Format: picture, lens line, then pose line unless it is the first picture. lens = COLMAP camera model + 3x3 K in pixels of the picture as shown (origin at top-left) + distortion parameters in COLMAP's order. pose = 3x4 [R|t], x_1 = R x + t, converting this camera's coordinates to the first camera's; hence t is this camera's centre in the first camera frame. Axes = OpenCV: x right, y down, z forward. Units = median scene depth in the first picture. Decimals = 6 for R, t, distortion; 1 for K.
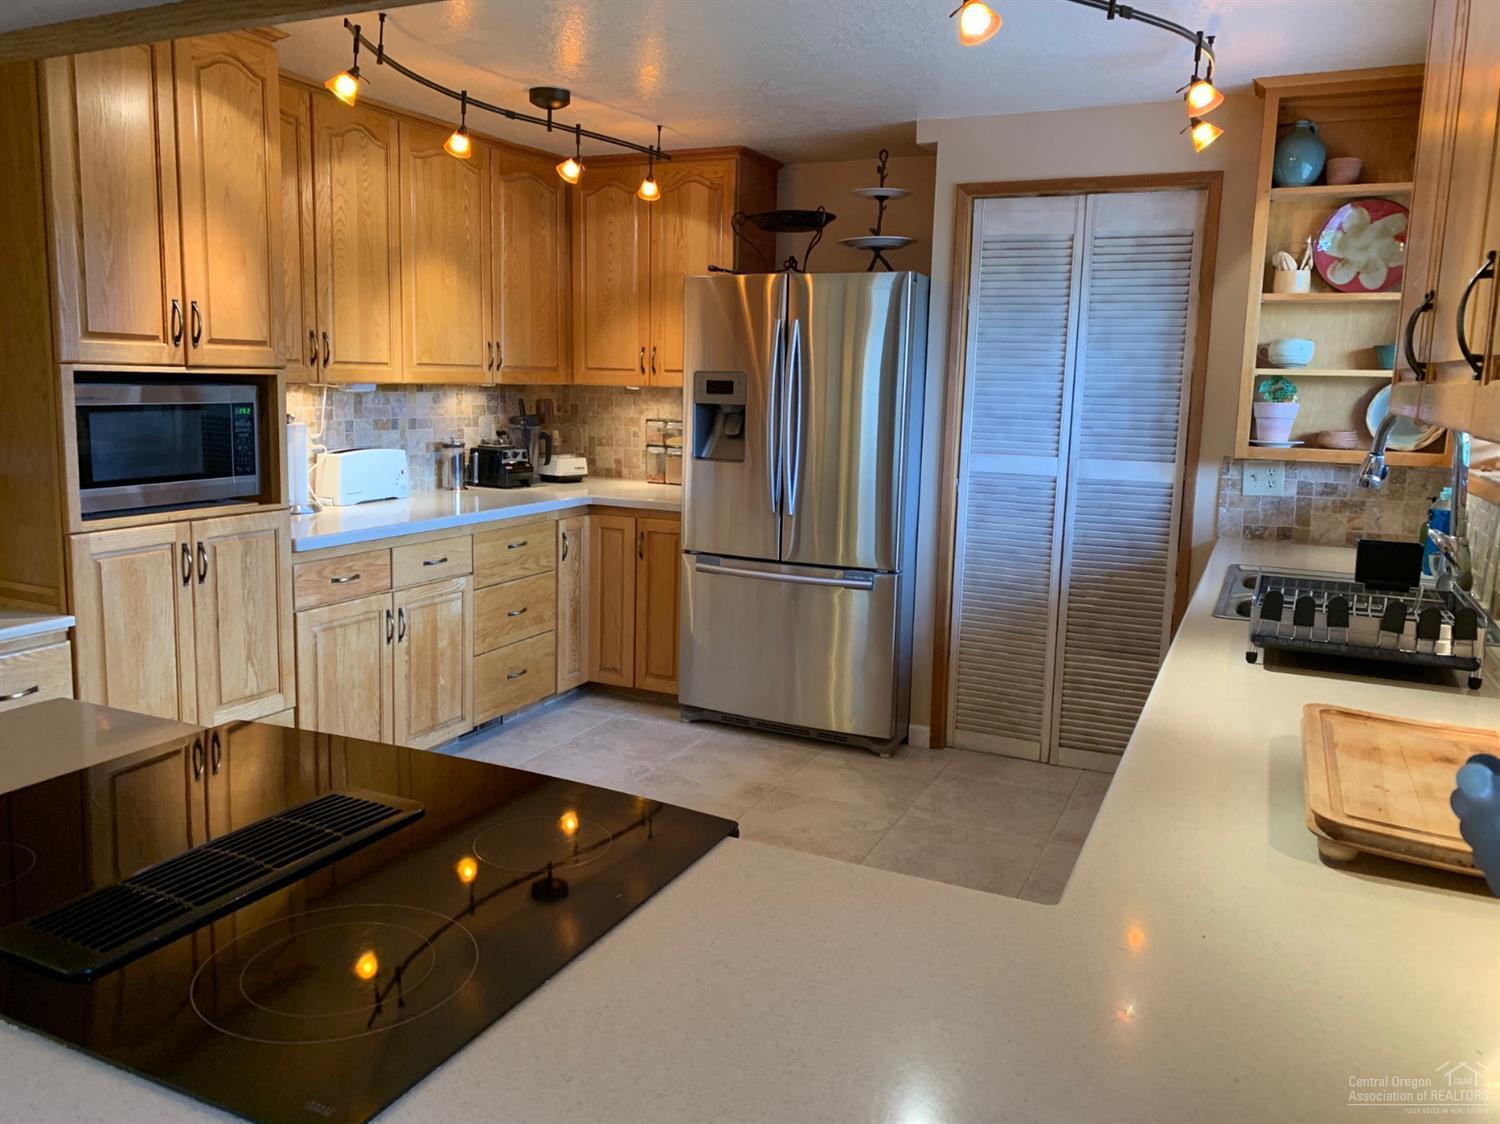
lens RADIAL K [[1135.0, 0, 745.4], [0, 1135.0, 547.2], [0, 0, 1]] dist [0.187092, -0.435587]
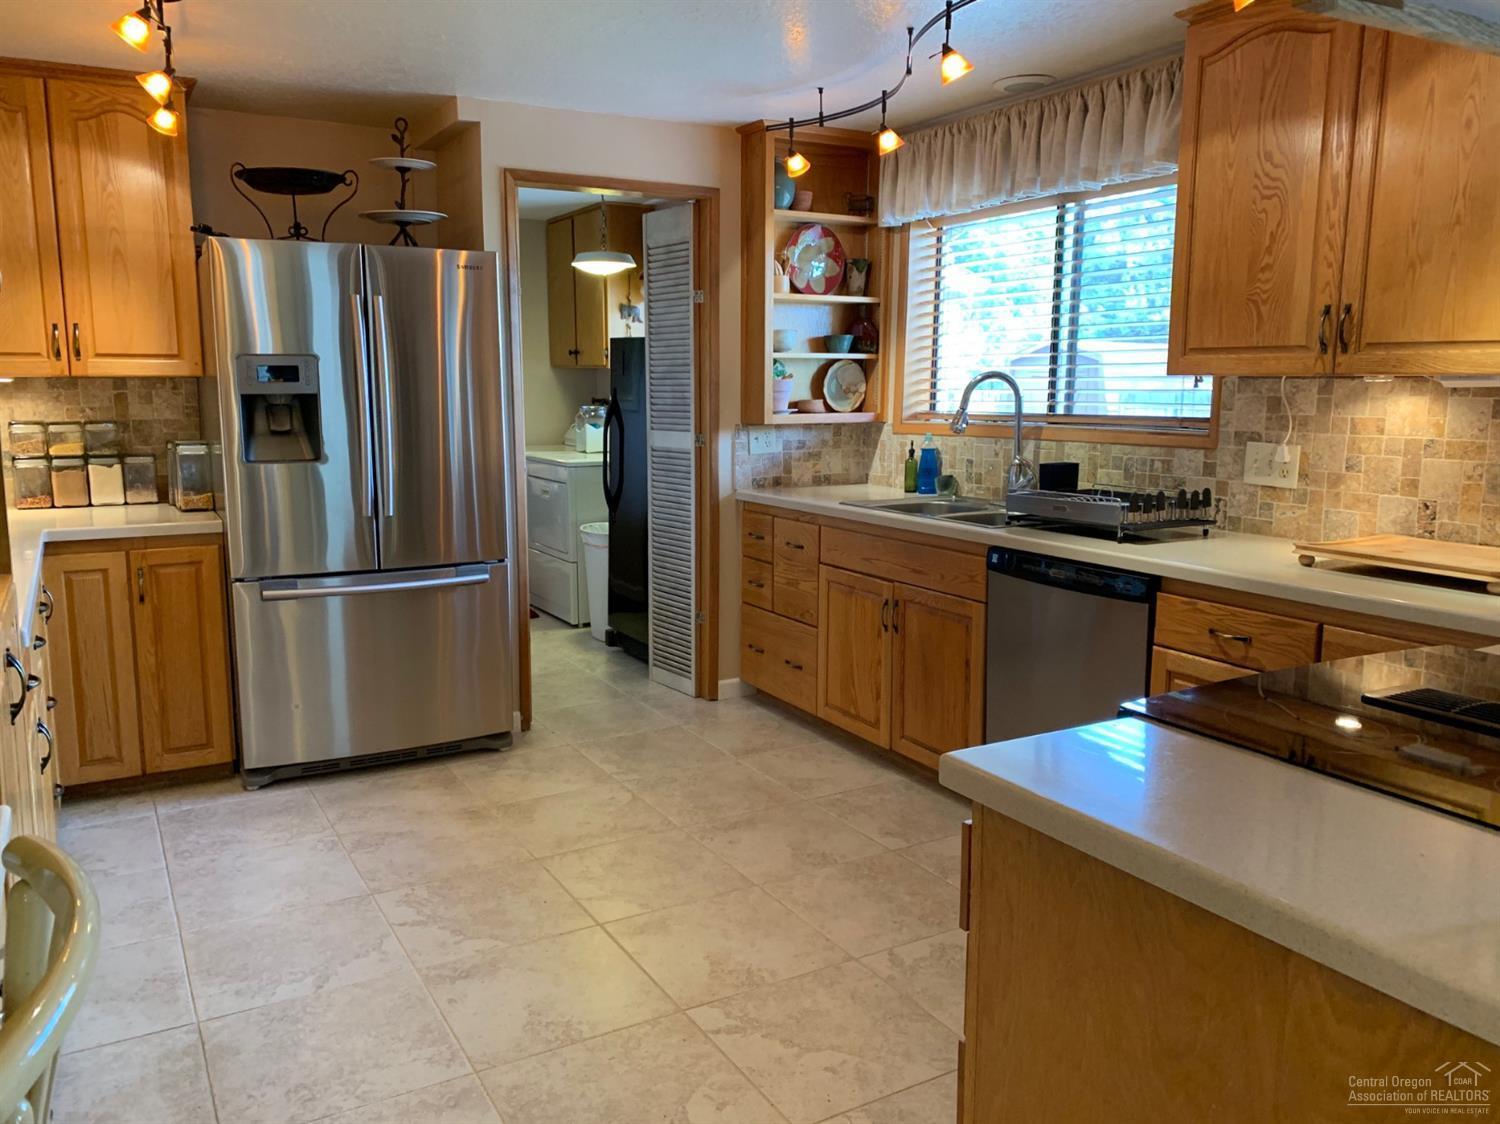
lens RADIAL K [[1137.2, 0, 750.0], [0, 1137.2, 562.0], [0, 0, 1]] dist [-0.001392, -0.026636]
pose [[0.563355, -0.149657, 0.812548, -0.520663], [0.127721, 0.987411, 0.093312, -0.039403], [-0.816283, 0.051212, 0.575377, 0.258711]]
